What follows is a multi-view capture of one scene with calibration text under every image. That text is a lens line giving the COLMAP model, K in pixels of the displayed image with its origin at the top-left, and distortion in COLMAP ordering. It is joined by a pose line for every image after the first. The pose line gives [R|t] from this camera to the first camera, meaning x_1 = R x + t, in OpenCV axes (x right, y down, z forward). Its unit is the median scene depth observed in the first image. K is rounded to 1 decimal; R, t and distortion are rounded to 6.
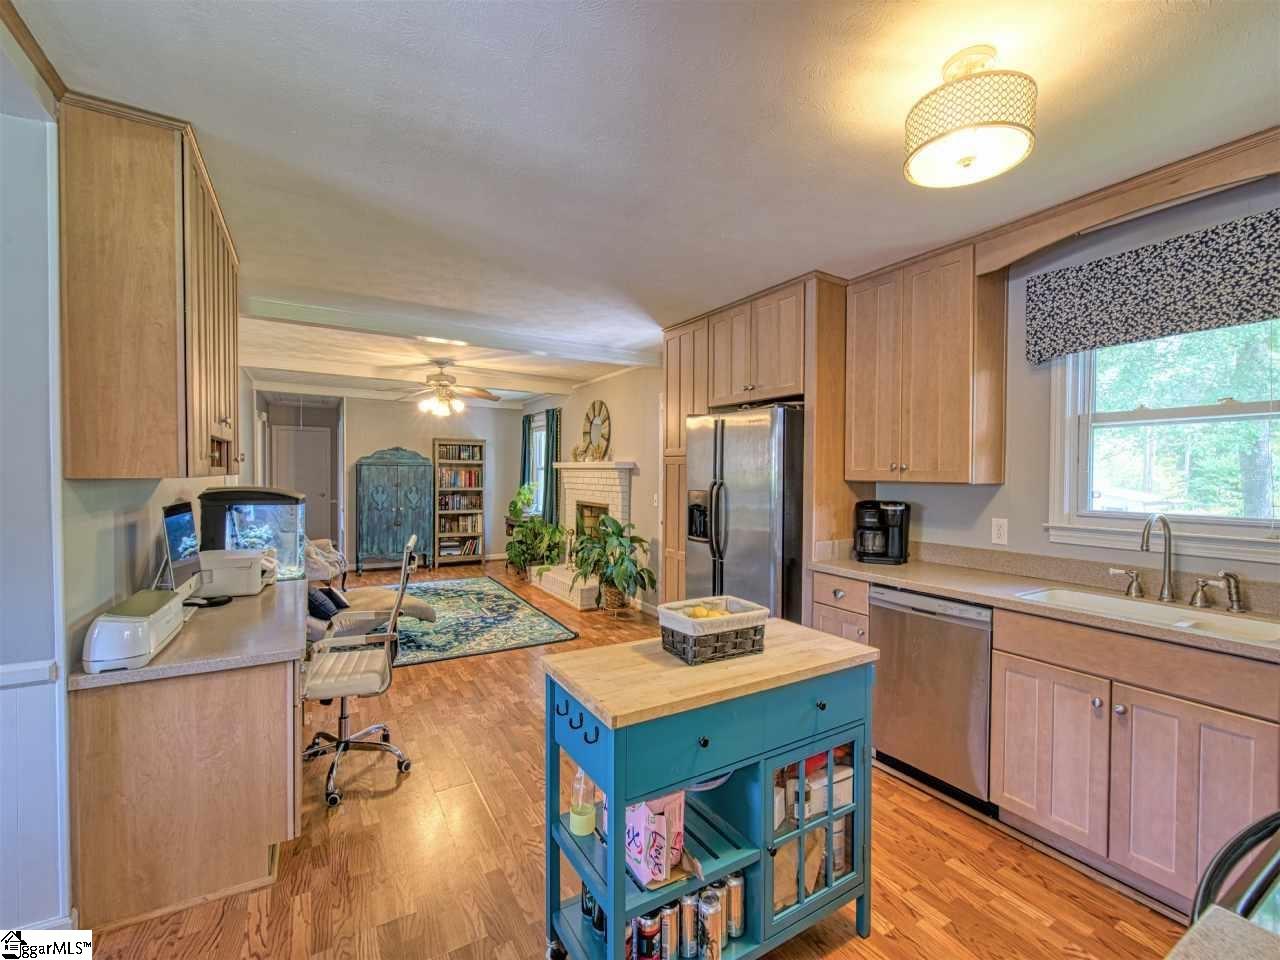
lens RADIAL K [[550.9, 0, 644.3], [0, 550.9, 482.6], [0, 0, 1]] dist [0.001946, -0.001827]
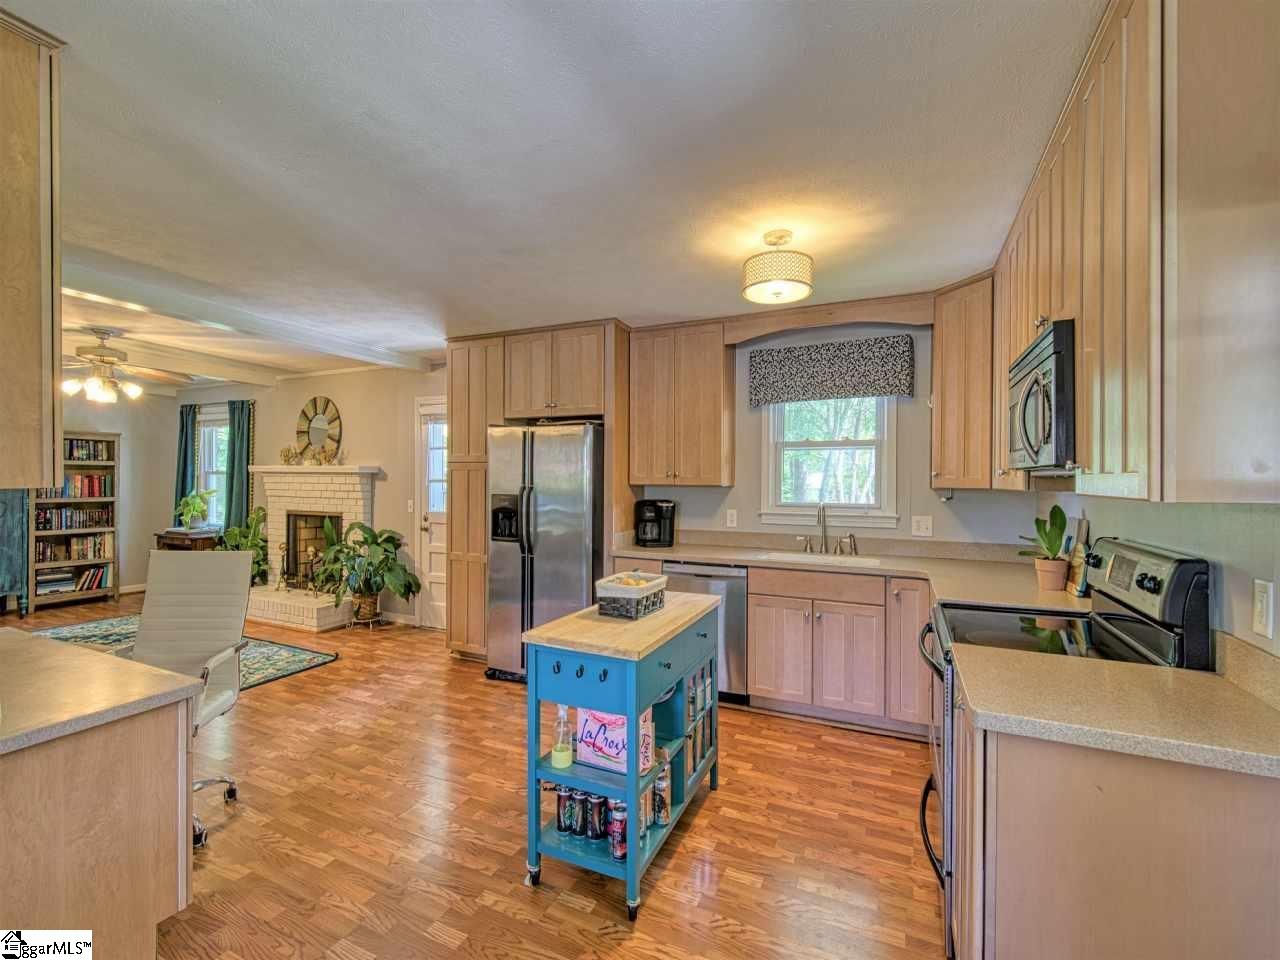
lens RADIAL K [[550.9, 0, 648.4], [0, 550.9, 484.1], [0, 0, 1]] dist [0.001946, -0.001827]
pose [[0.823311, -0.007050, 0.567547, -0.312196], [0.009735, 0.999951, -0.001702, -0.002088], [-0.567507, 0.006927, 0.823339, -0.070690]]
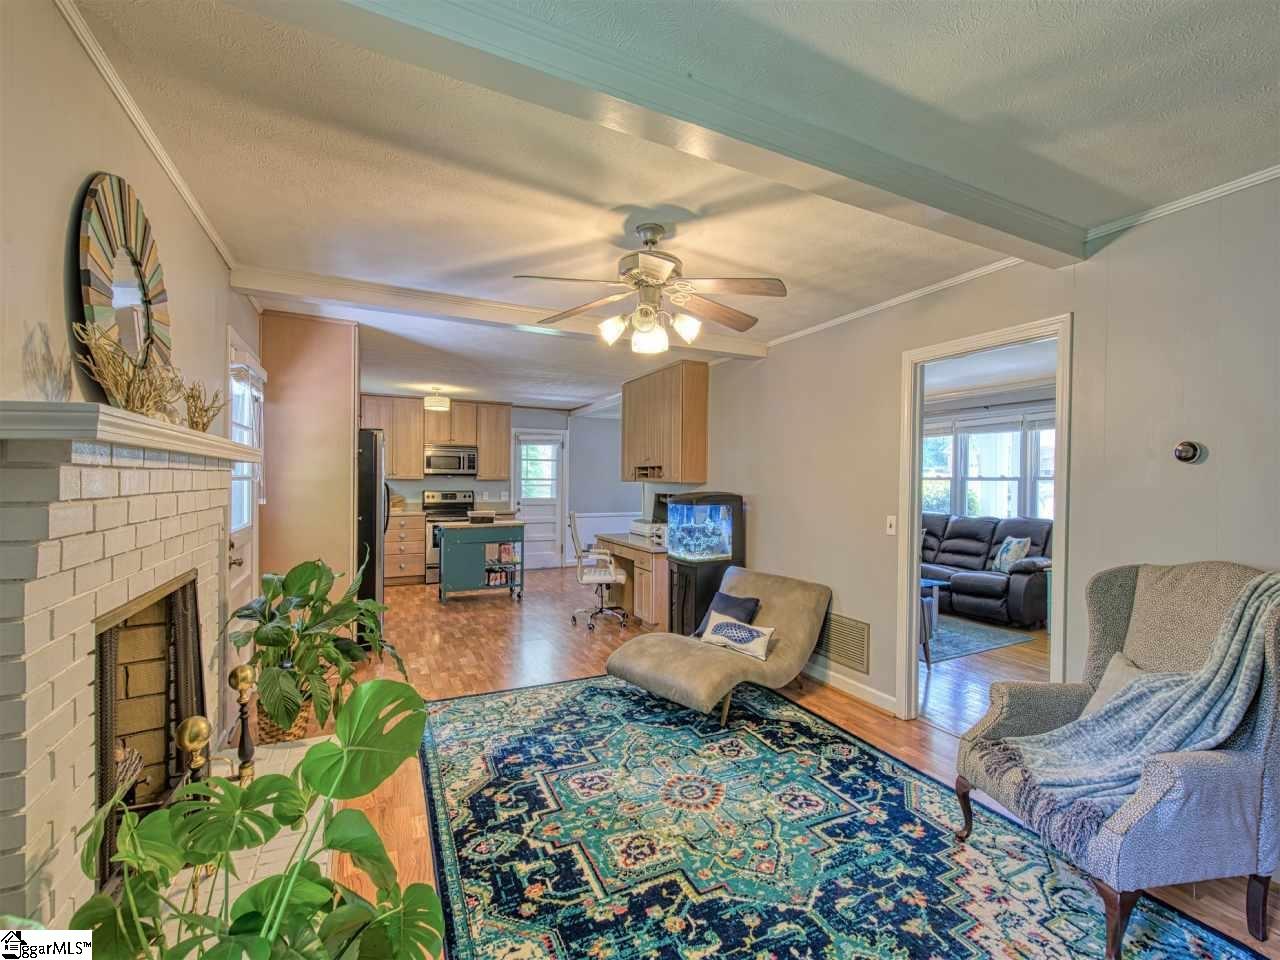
lens RADIAL K [[550.9, 0, 642.3], [0, 550.9, 480.1], [0, 0, 1]] dist [0.001946, -0.001827]
pose [[-0.996185, -0.016269, 0.085736, -0.691295], [-0.014703, 0.999714, 0.018864, -0.047054], [-0.086018, 0.017531, -0.996139, 2.477924]]
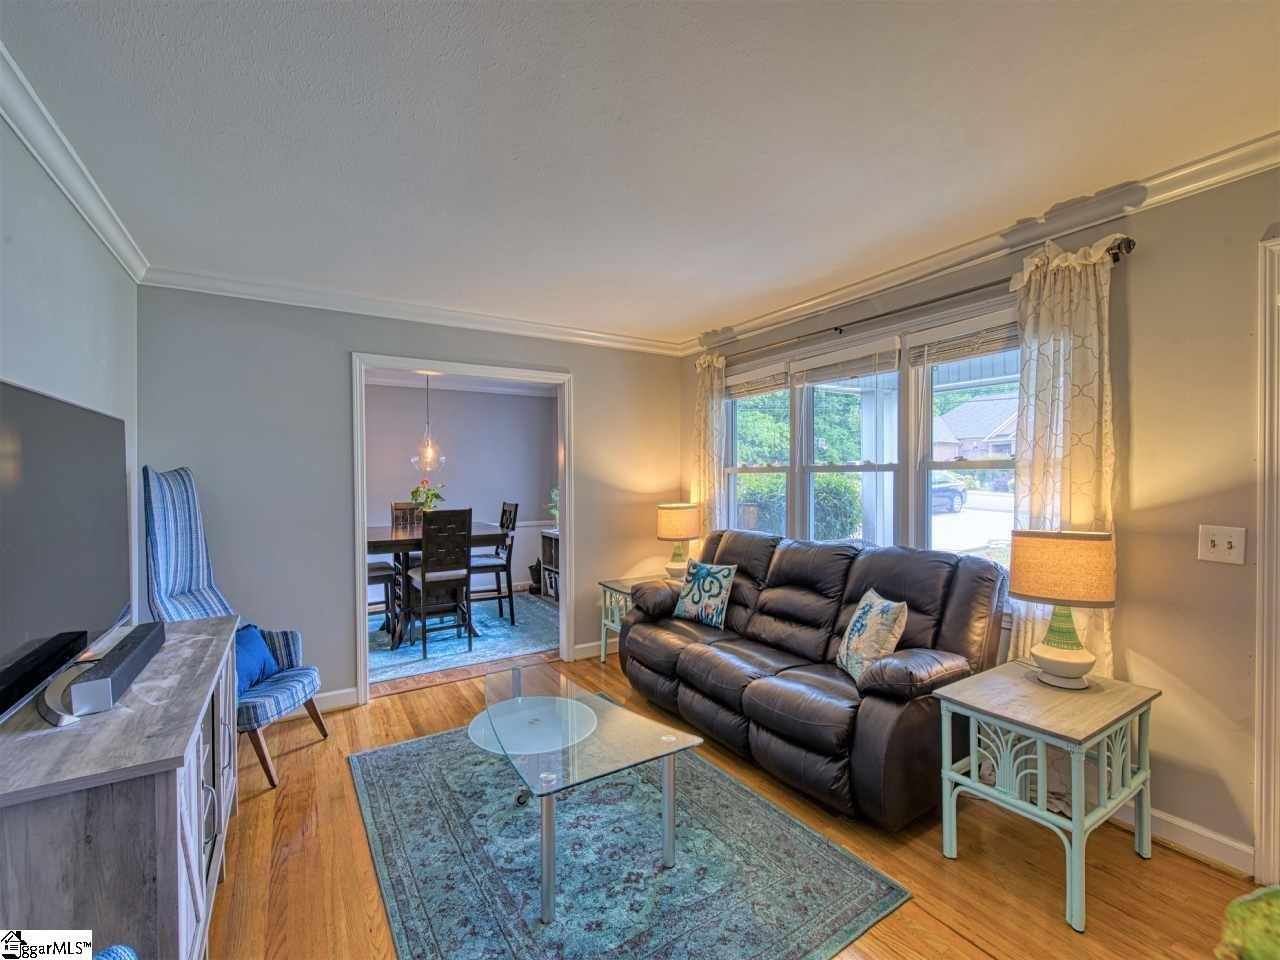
lens RADIAL K [[550.9, 0, 647.6], [0, 550.9, 483.0], [0, 0, 1]] dist [0.001946, -0.001827]
pose [[-0.999713, -0.001779, -0.023883, -1.372619], [-0.002473, 0.999575, 0.029062, -0.033366], [0.023821, 0.029113, -0.999292, 1.411429]]
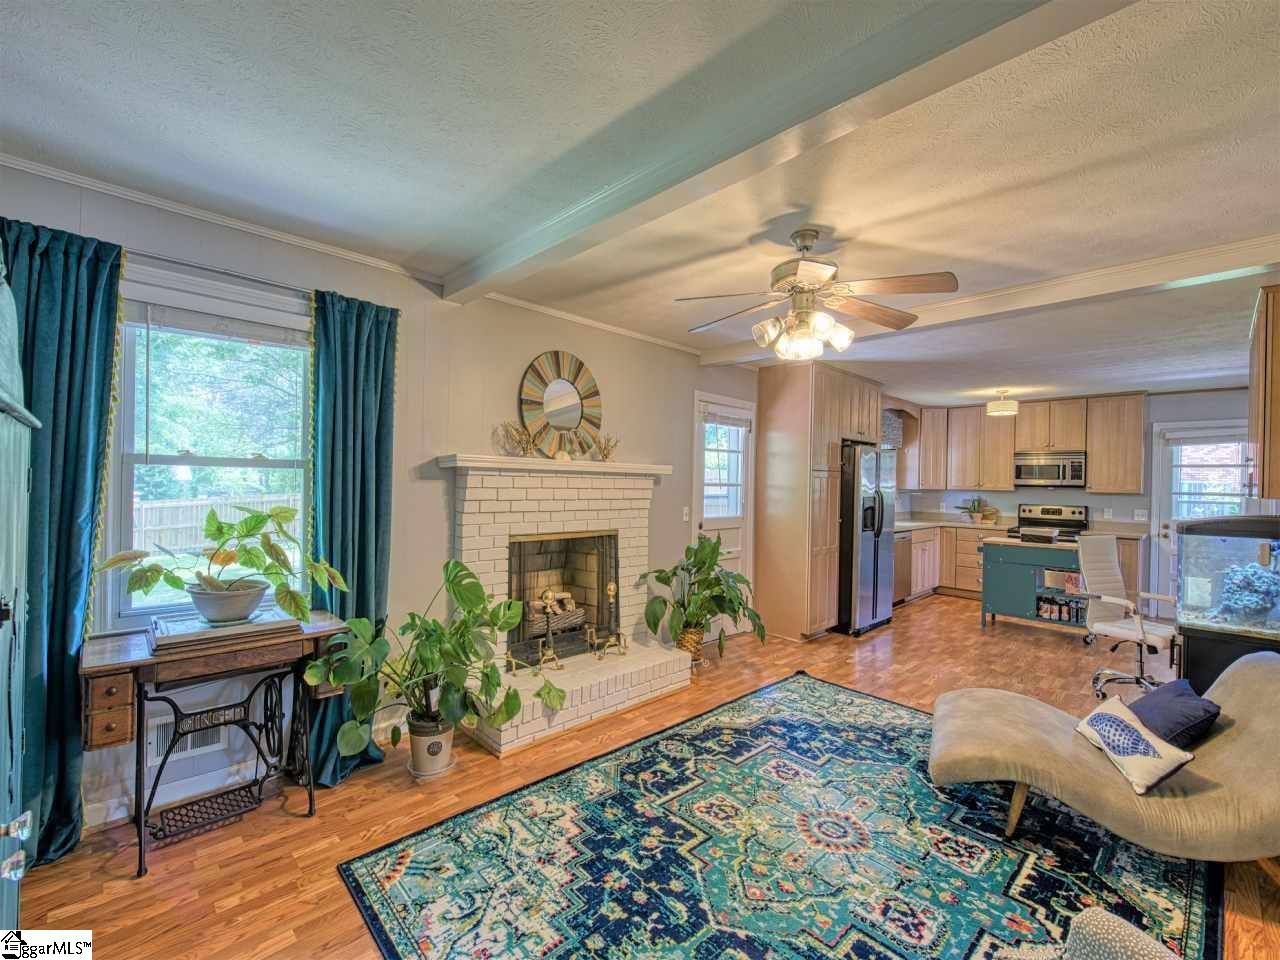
lens RADIAL K [[550.9, 0, 644.7], [0, 550.9, 480.9], [0, 0, 1]] dist [0.001946, -0.001827]
pose [[-0.226787, -0.012536, 0.973864, -1.324625], [-0.006065, 0.999916, 0.011459, -0.046842], [-0.973926, -0.003308, -0.226844, 2.104209]]
